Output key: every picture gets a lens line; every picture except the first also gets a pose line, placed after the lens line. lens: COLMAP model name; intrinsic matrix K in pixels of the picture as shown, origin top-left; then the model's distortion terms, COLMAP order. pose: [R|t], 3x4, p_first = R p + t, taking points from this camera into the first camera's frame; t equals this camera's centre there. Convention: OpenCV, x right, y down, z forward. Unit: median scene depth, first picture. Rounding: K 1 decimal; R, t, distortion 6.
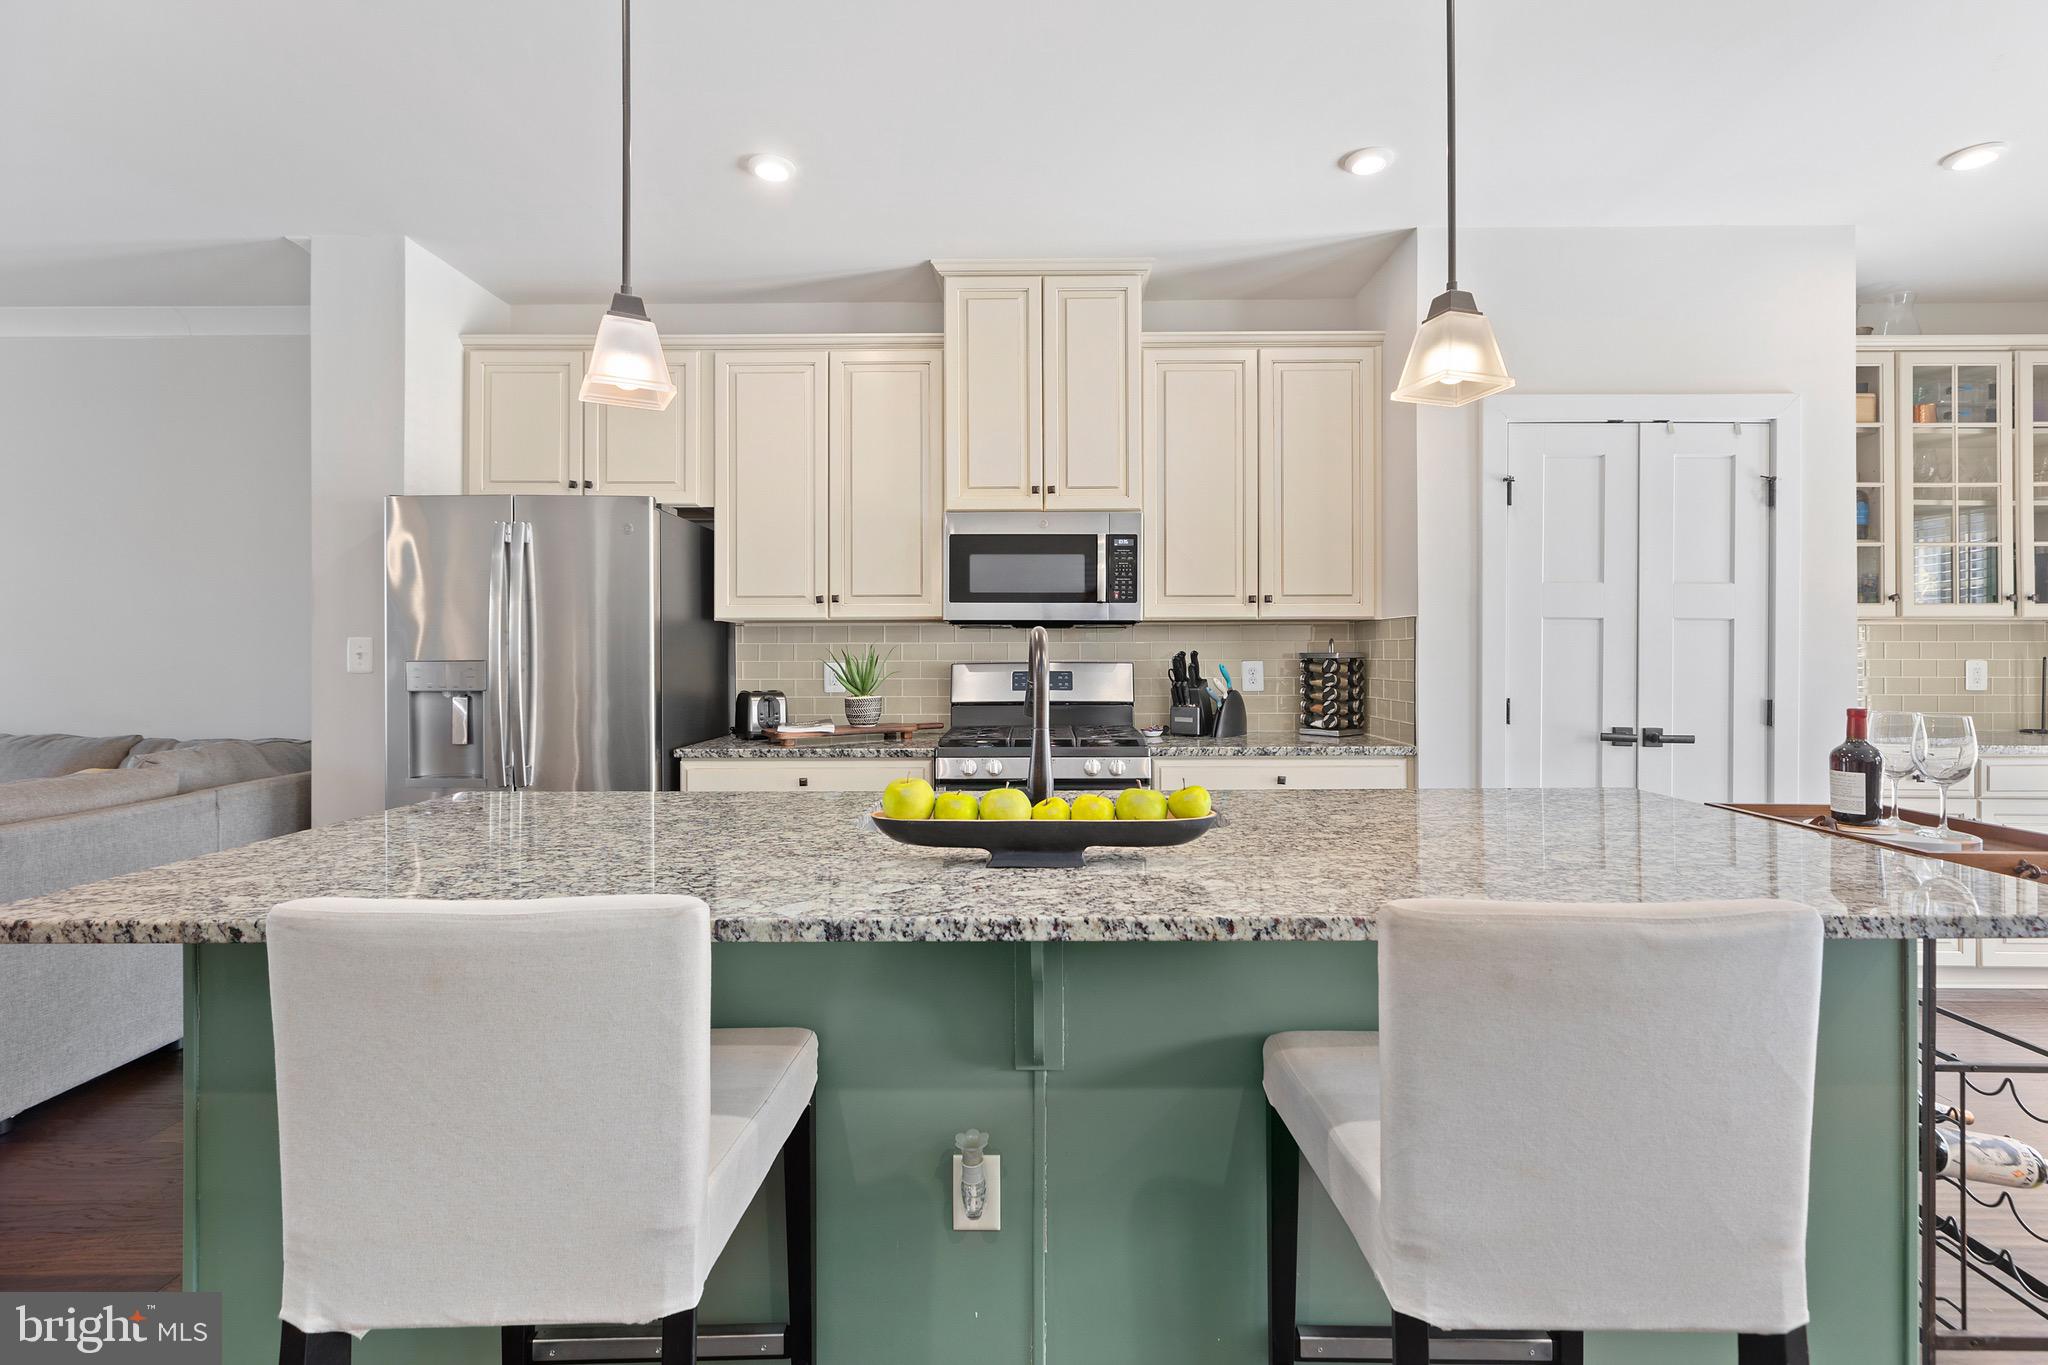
lens RADIAL K [[921.8, 0, 1019.0], [0, 921.8, 660.0], [0, 0, 1]] dist [0.008655, -0.000176]
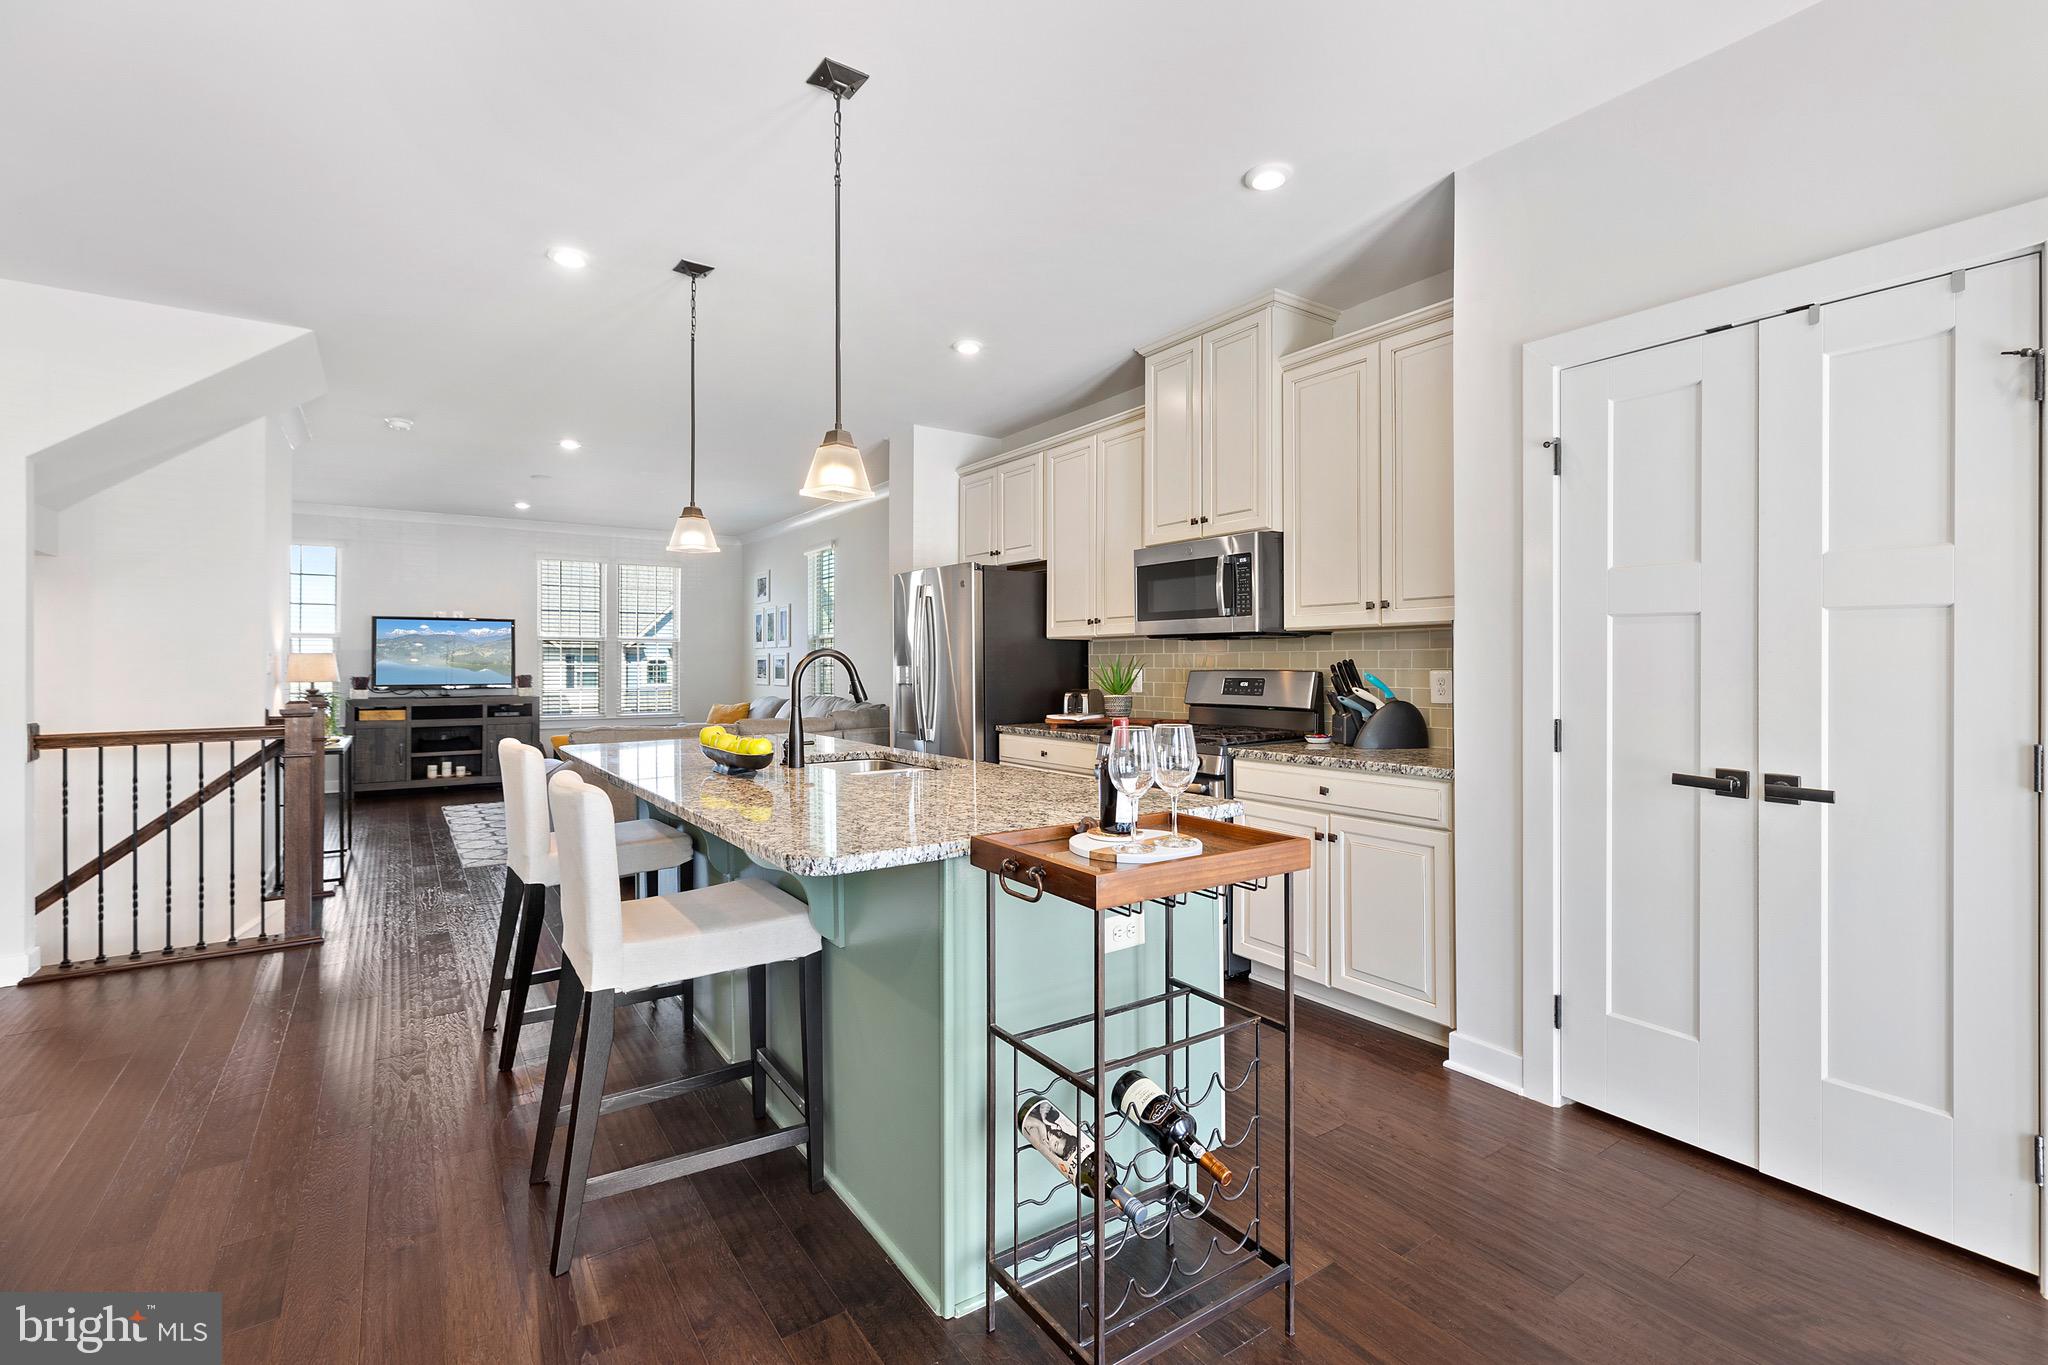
lens RADIAL K [[921.8, 0, 1034.6], [0, 921.8, 658.8], [0, 0, 1]] dist [0.008655, -0.000176]
pose [[0.577709, -0.003215, -0.816237, 0.861849], [0.002390, 0.999995, -0.002247, -0.009175], [0.816239, -0.000653, 0.577714, 0.167445]]
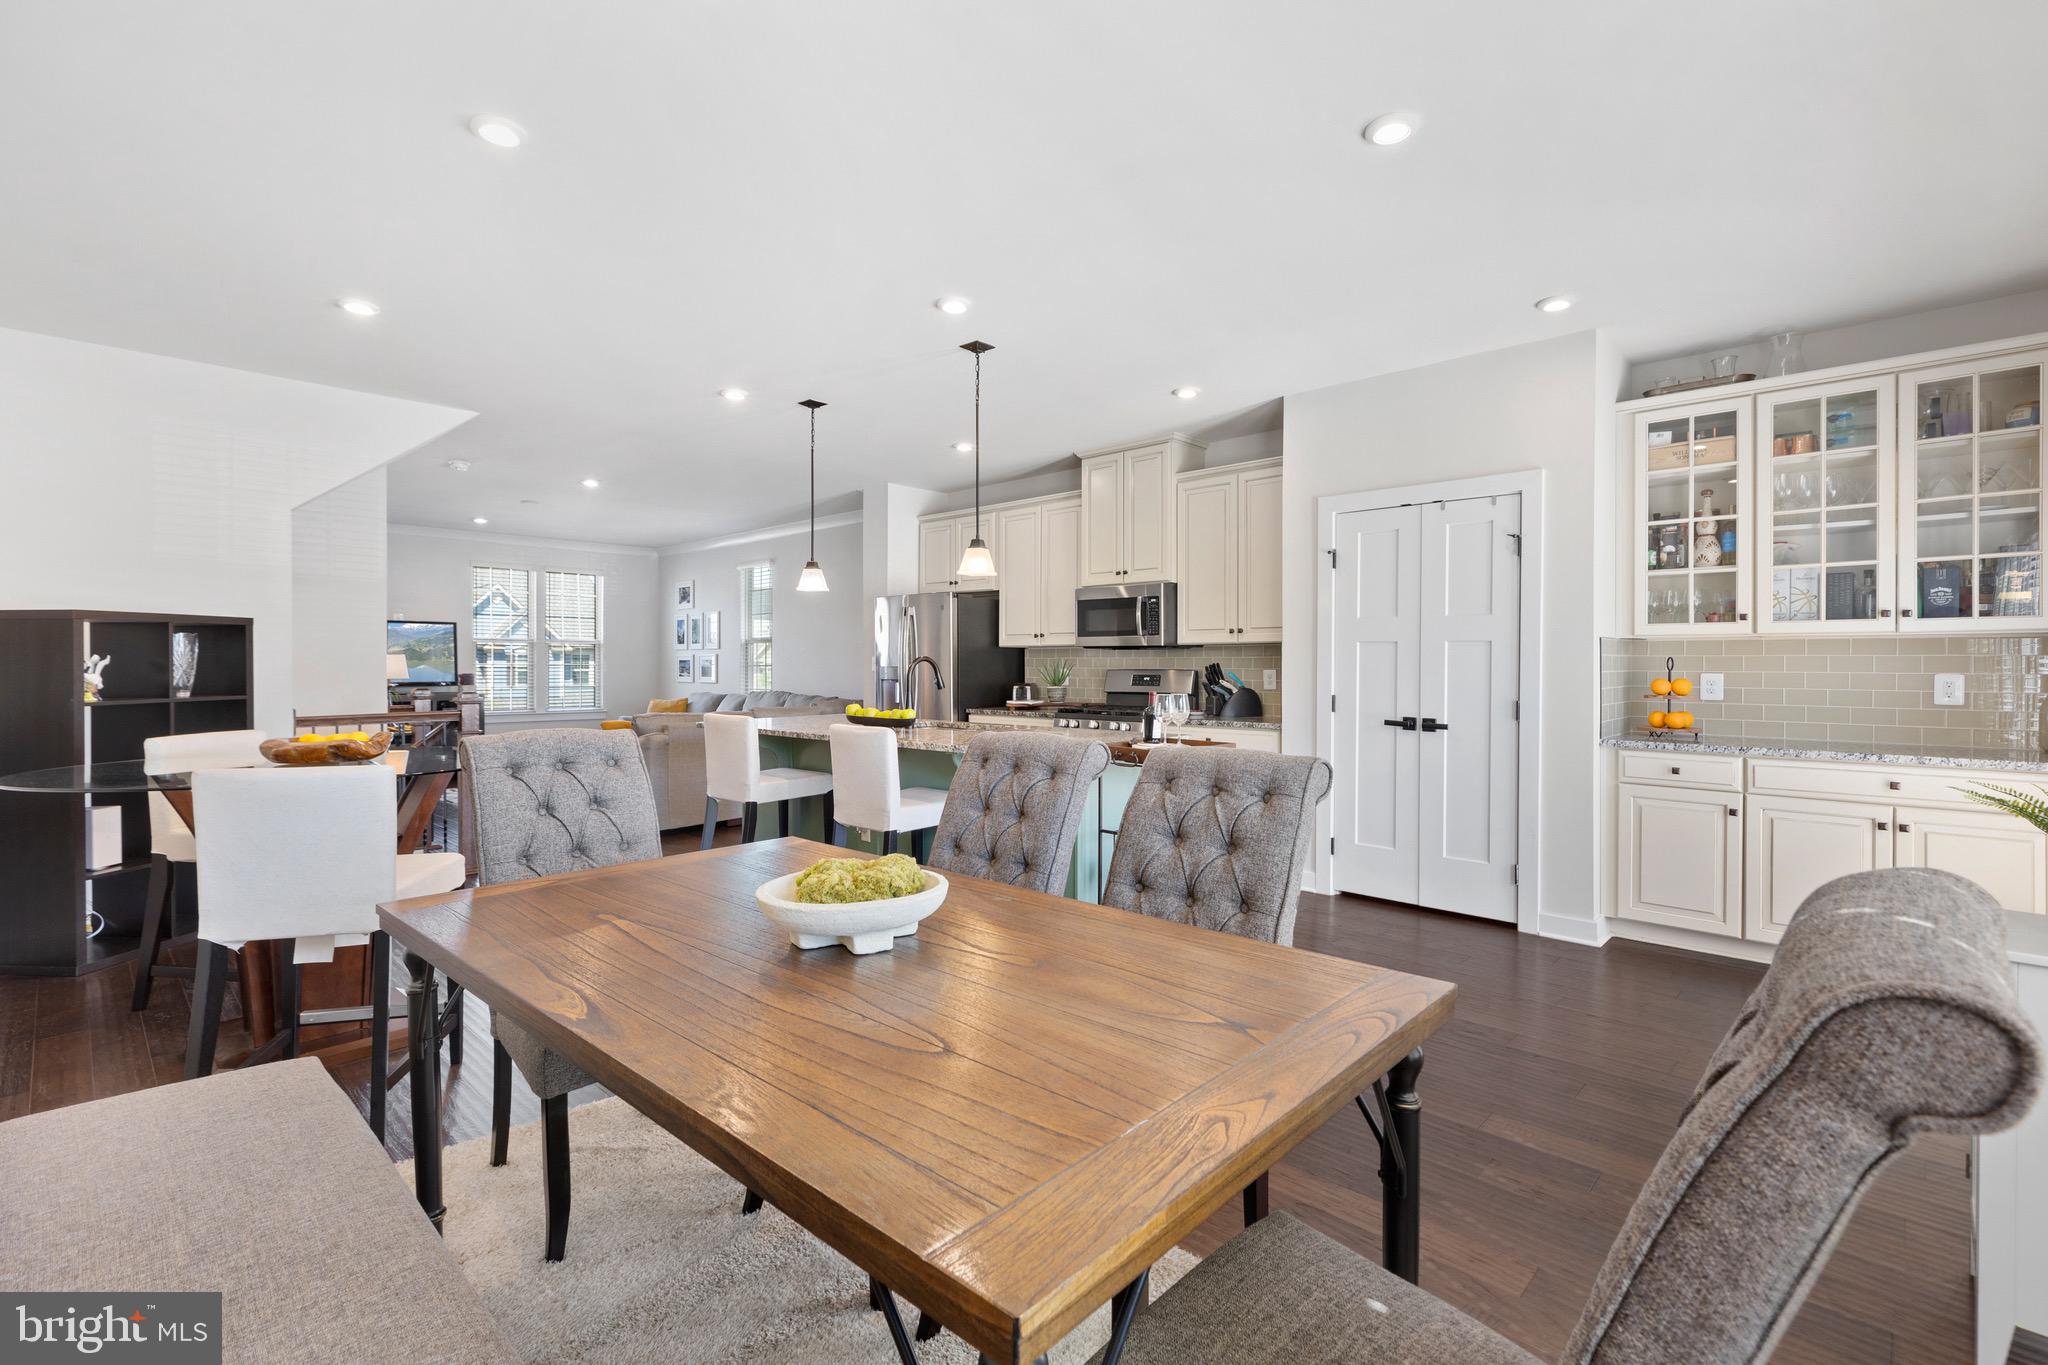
lens RADIAL K [[921.8, 0, 1034.7], [0, 921.8, 667.7], [0, 0, 1]] dist [0.008655, -0.000176]
pose [[0.731657, 0.005818, -0.681648, 1.133251], [-0.000373, 0.999967, 0.008134, -0.014844], [0.681672, -0.005697, 0.731635, -0.421860]]
